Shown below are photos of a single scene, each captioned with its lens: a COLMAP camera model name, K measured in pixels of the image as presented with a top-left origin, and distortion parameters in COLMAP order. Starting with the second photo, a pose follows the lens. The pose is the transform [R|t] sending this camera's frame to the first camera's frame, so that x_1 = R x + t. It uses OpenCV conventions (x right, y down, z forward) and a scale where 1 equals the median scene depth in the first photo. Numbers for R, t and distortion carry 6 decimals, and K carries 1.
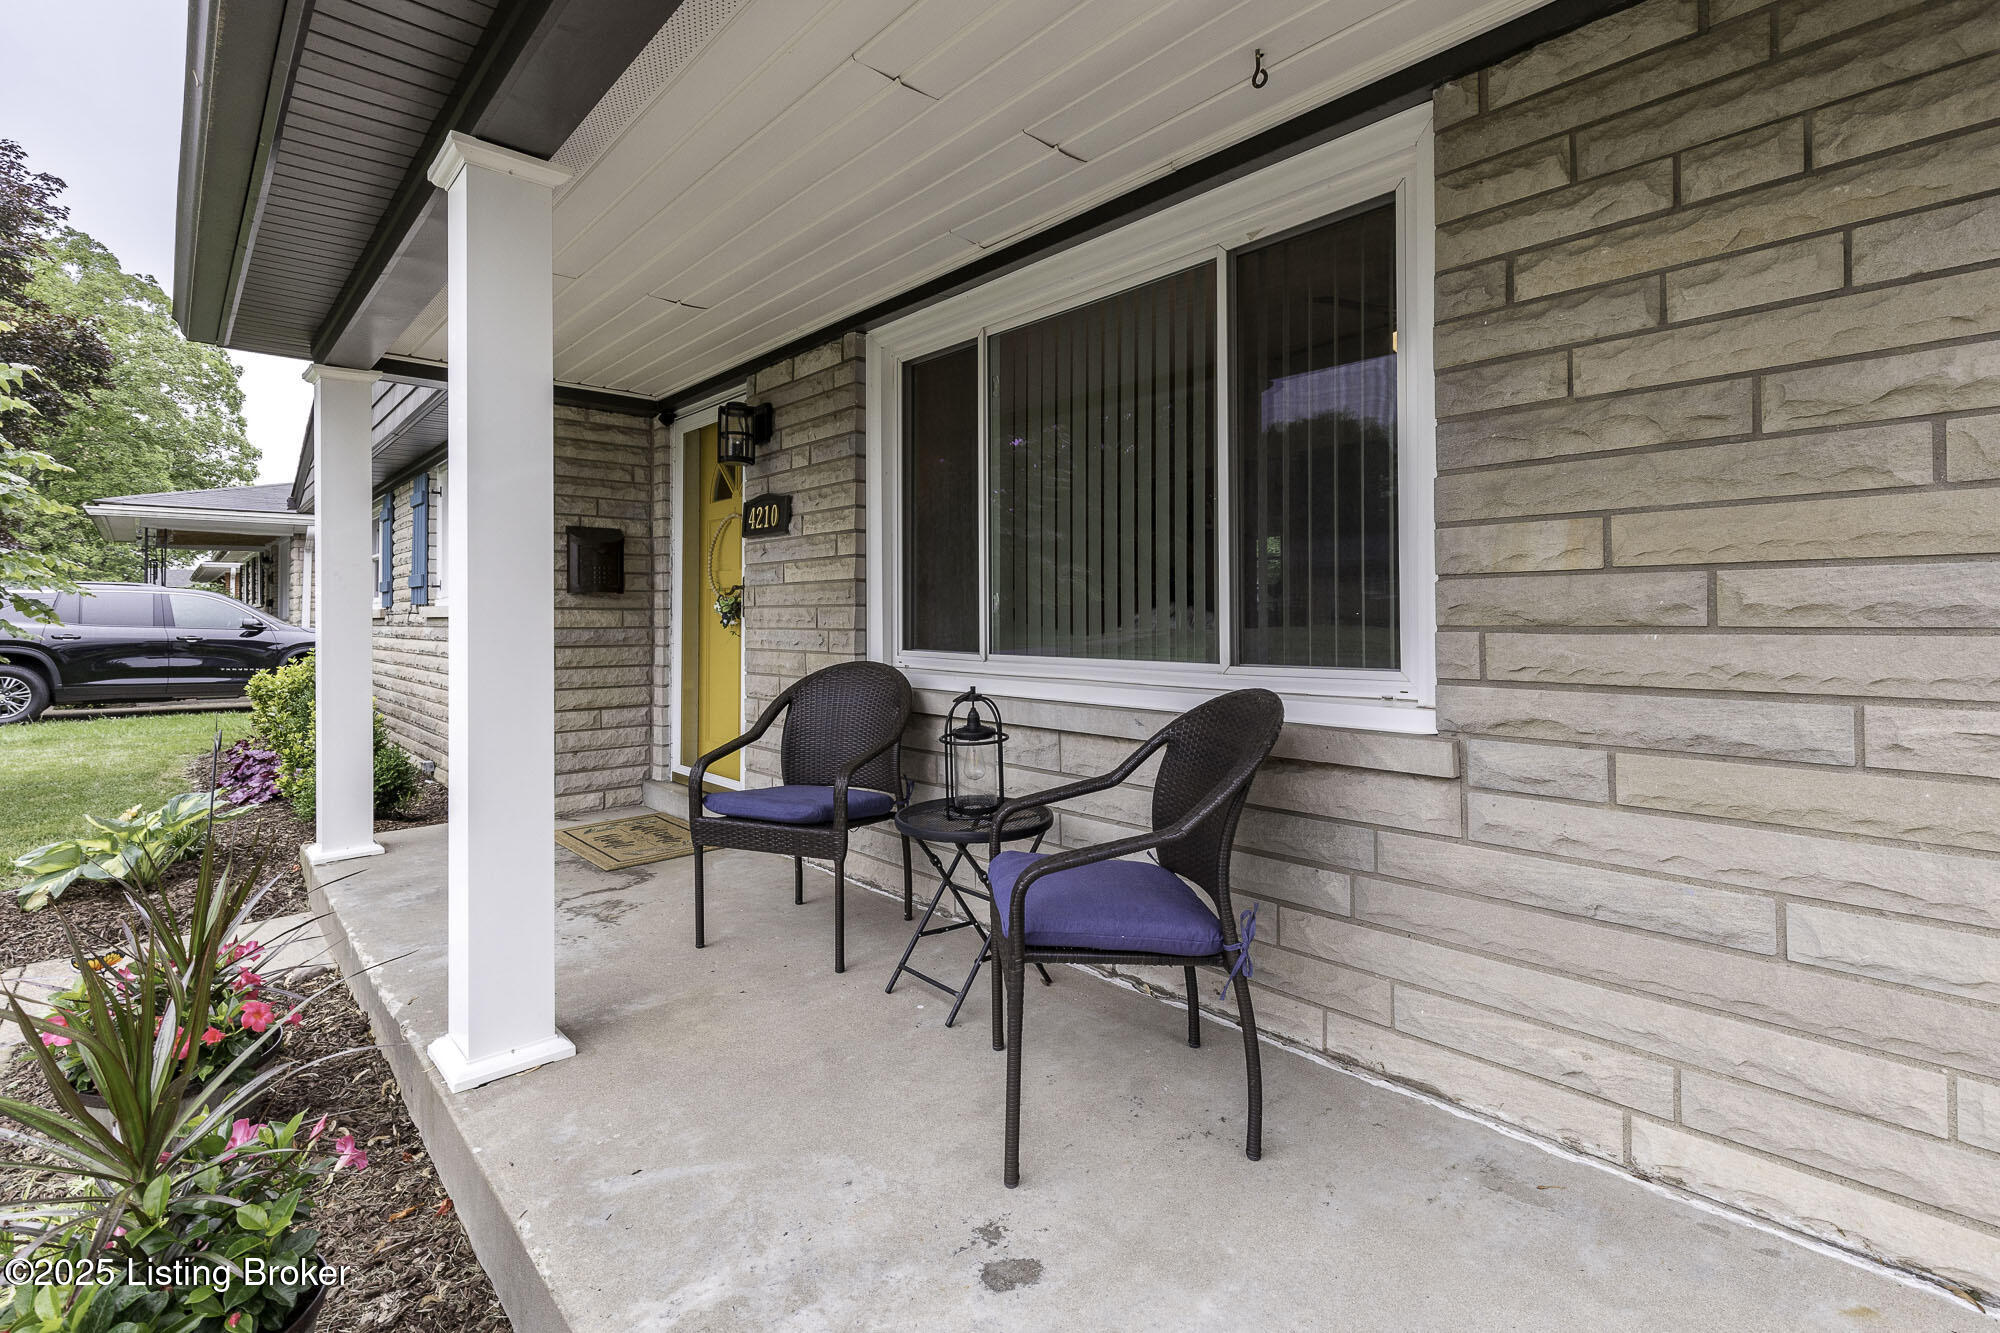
lens RADIAL K [[929.6, 0, 1004.1], [0, 929.6, 610.0], [0, 0, 1]] dist [0.002430, 0.000433]
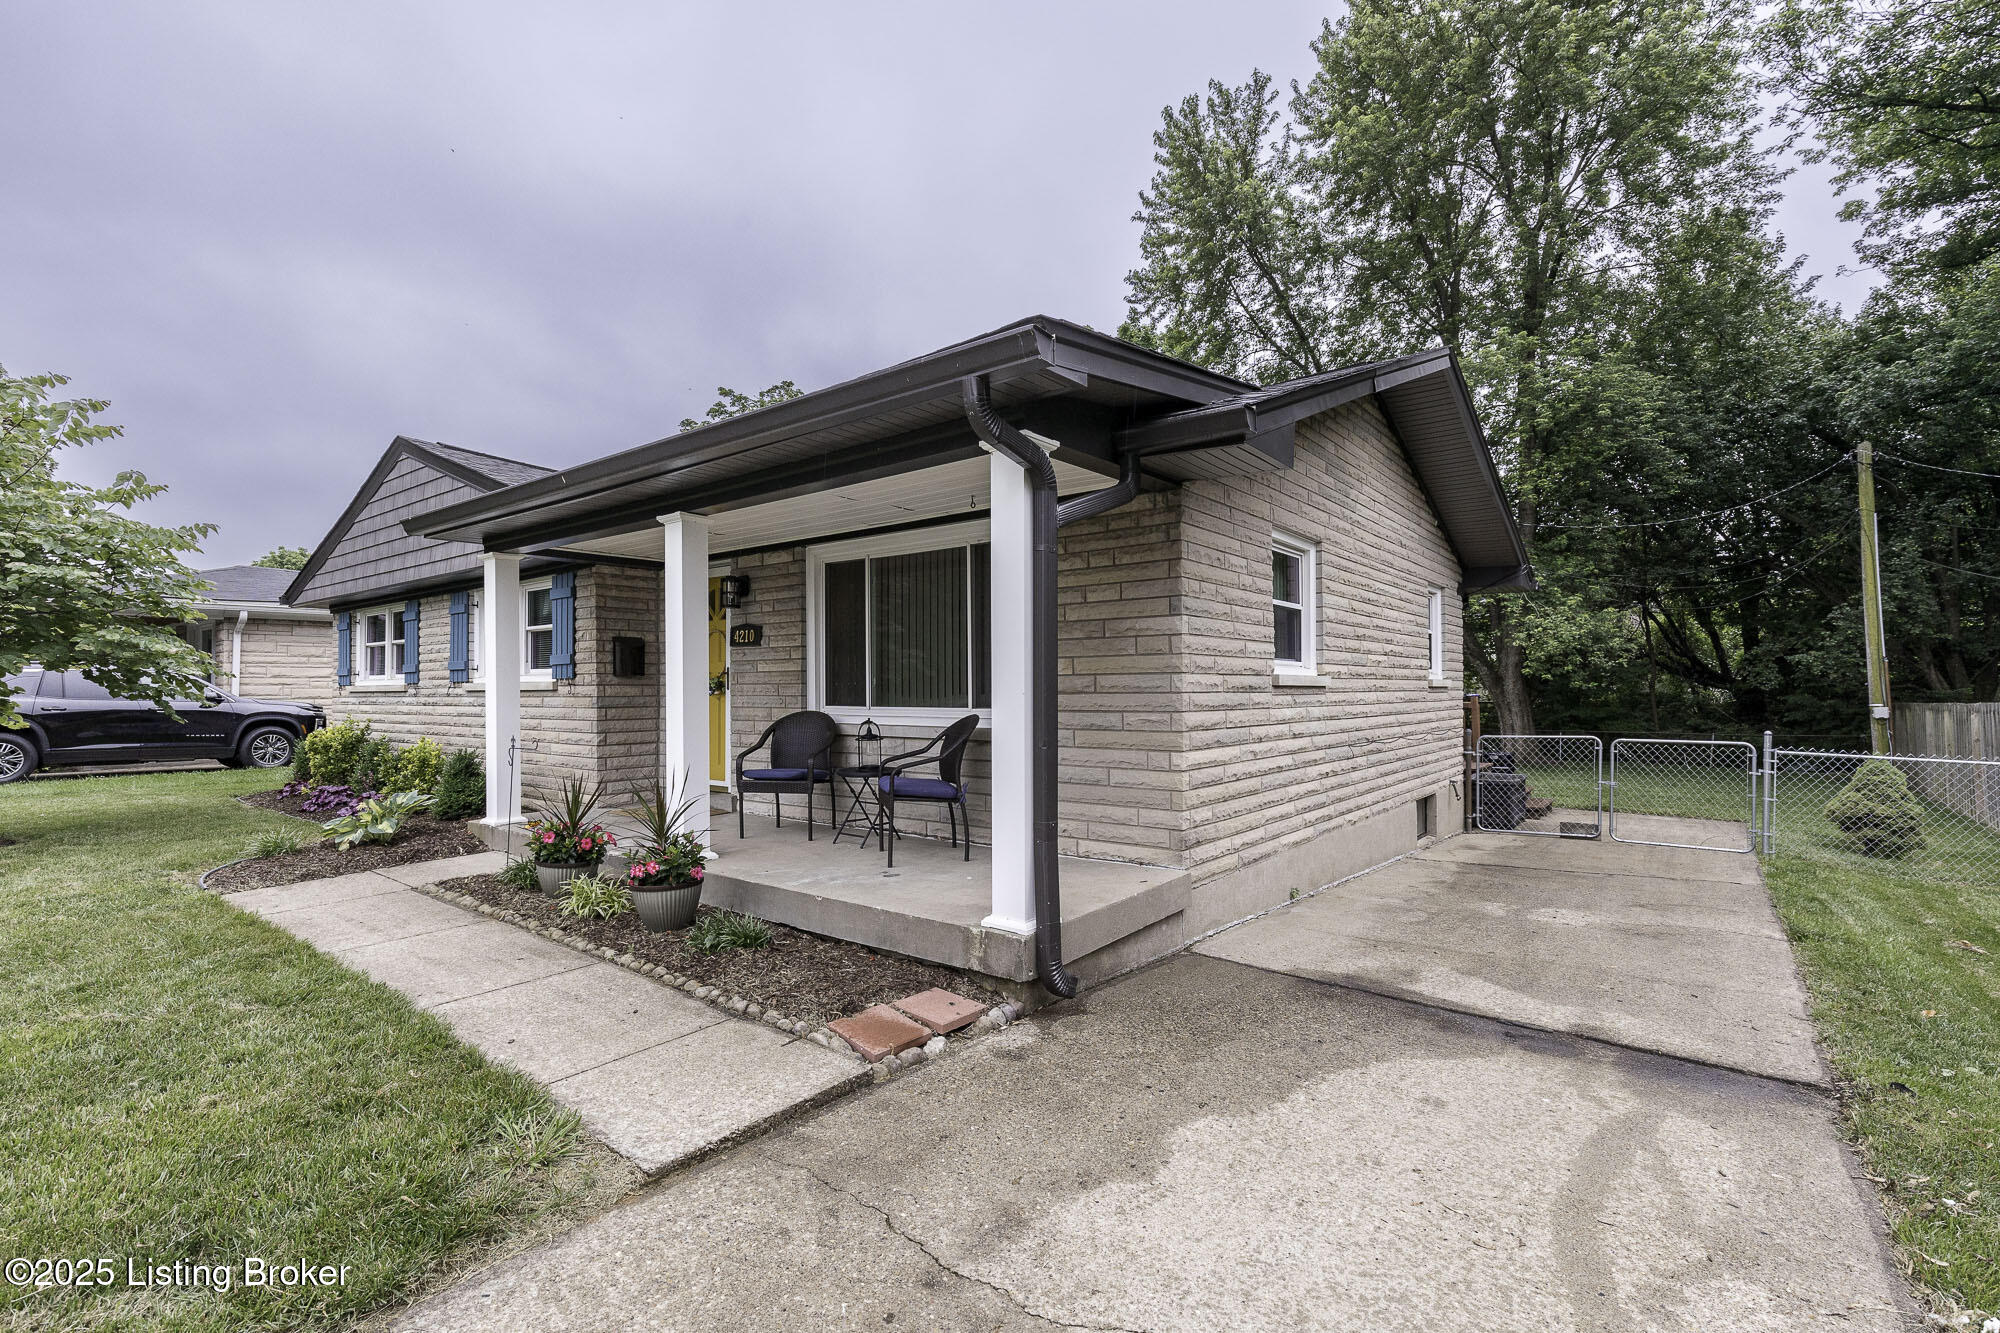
lens RADIAL K [[895.9, 0, 996.1], [0, 895.9, 678.1], [0, 0, 1]] dist [0.002133, 0.000610]
pose [[0.986316, -0.002734, 0.164840, -0.064401], [0.002984, 0.999995, -0.001270, -0.013484], [-0.164836, 0.001745, 0.986319, -0.975205]]
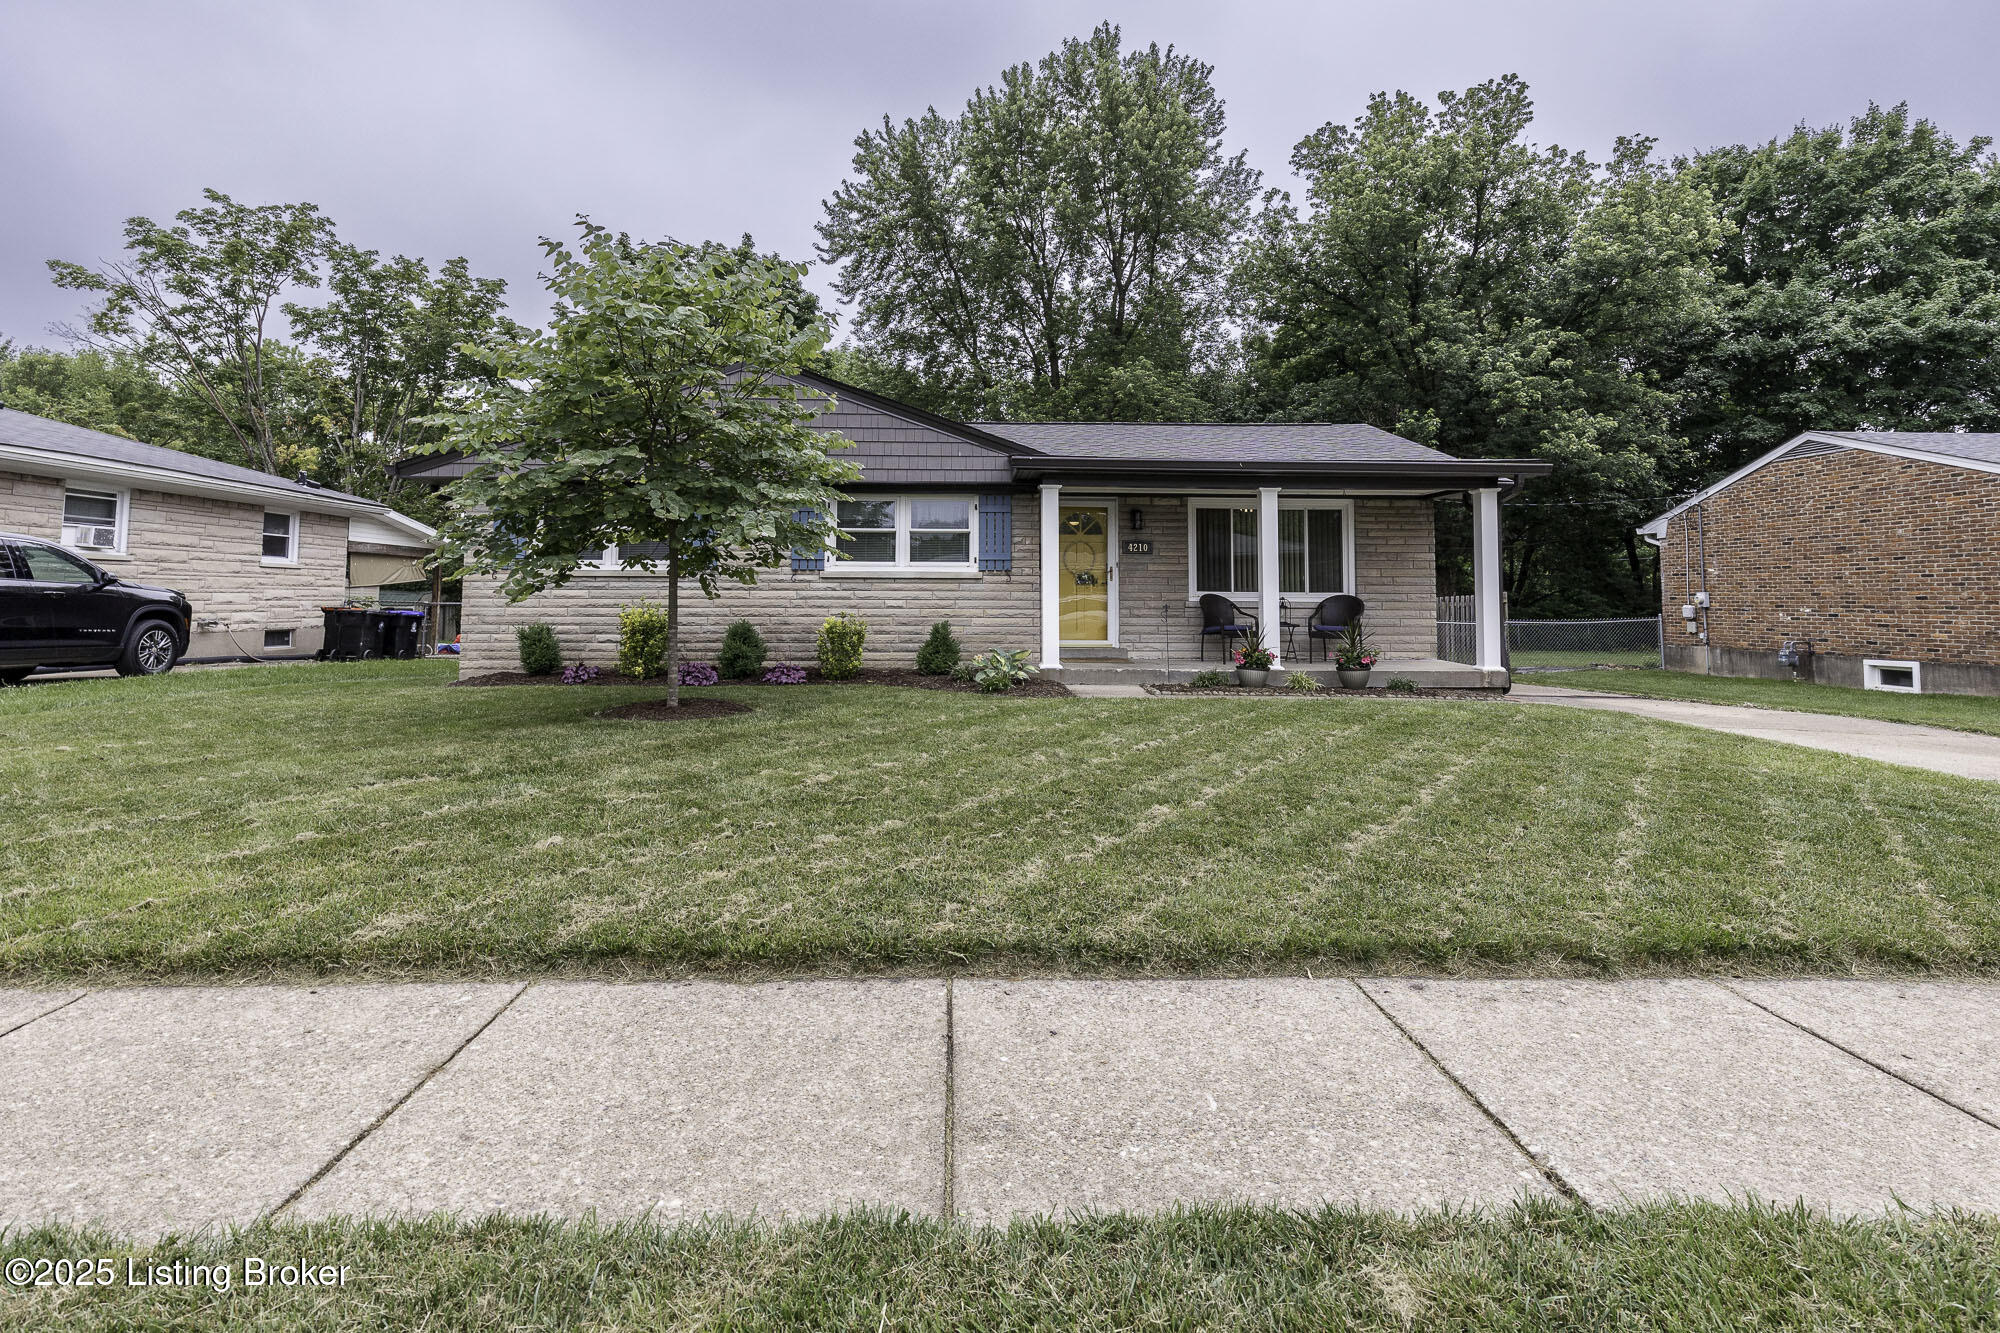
lens RADIAL K [[905.8, 0, 1039.4], [0, 905.8, 538.7], [0, 0, 1]] dist [0.002308, 0.000332]
pose [[0.662503, 0.052168, 0.747241, -2.996957], [-0.014544, 0.998280, -0.056799, 0.046752], [-0.748918, 0.026762, 0.662122, -0.785075]]
